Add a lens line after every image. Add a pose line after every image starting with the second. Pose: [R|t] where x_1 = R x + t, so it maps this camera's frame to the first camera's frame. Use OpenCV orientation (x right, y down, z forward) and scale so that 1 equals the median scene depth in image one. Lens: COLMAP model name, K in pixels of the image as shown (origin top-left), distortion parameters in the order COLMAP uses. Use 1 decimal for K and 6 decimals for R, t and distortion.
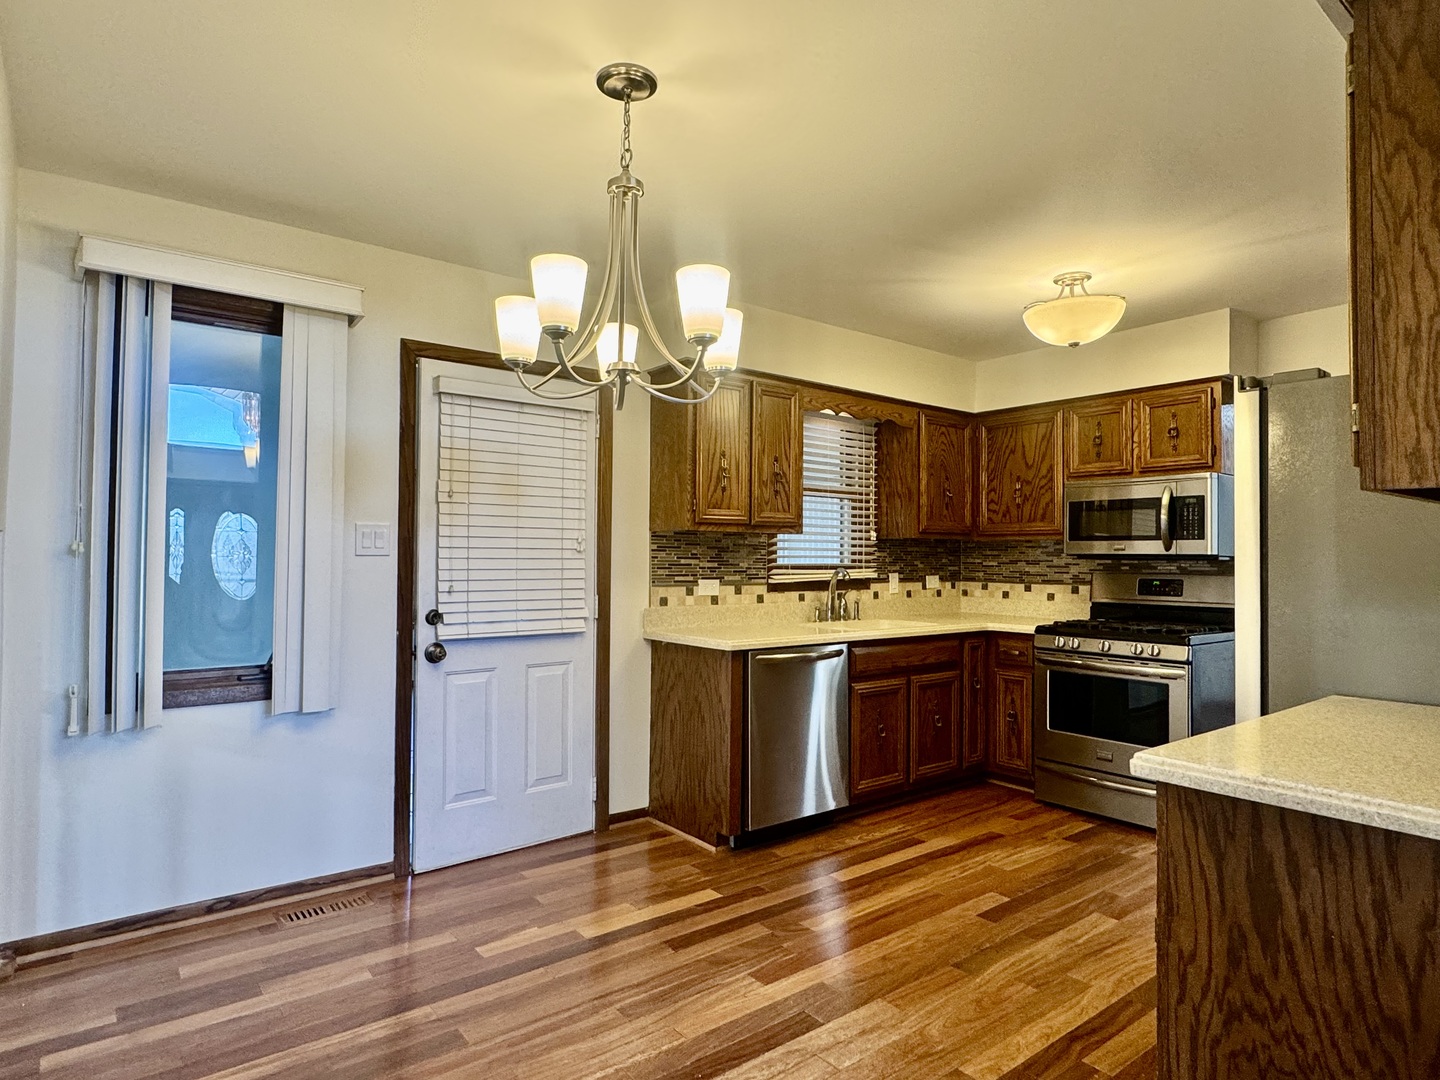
lens RADIAL K [[829.3, 0, 710.4], [0, 829.3, 530.3], [0, 0, 1]] dist [-0.007396, 0.004592]
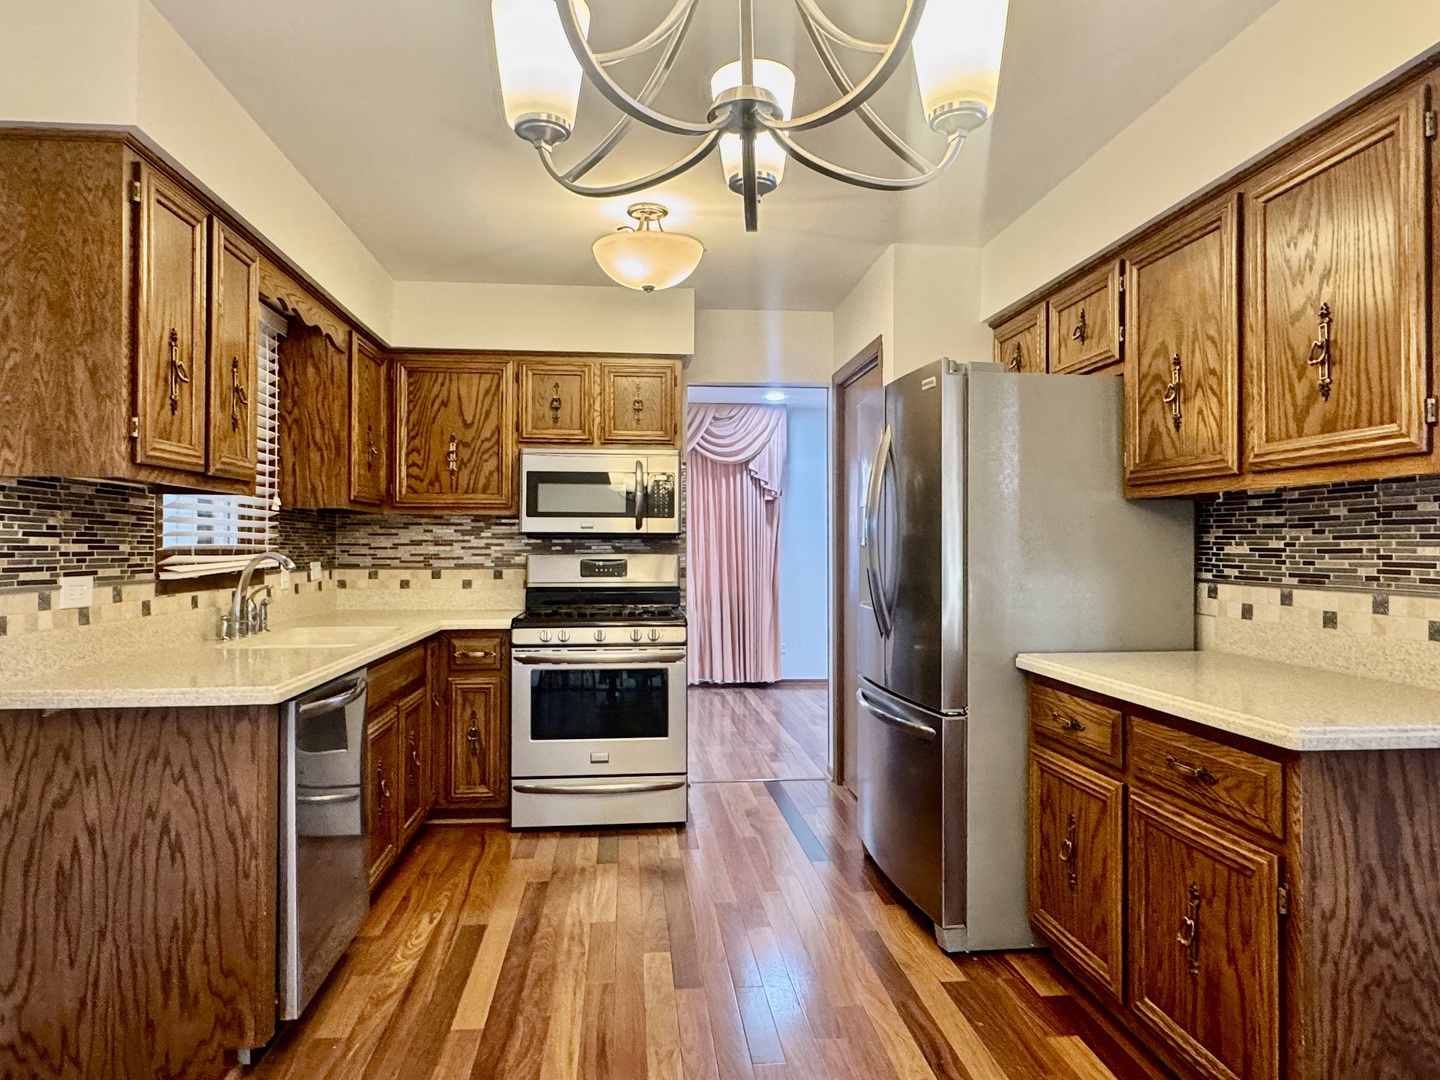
lens RADIAL K [[878.7, 0, 726.5], [0, 878.7, 539.7], [0, 0, 1]] dist [-0.007477, 0.001098]
pose [[0.516834, 0.000053, 0.856086, -0.262796], [-0.025284, 0.999565, 0.015202, 0.018984], [-0.855712, -0.029502, 0.516610, 0.390025]]
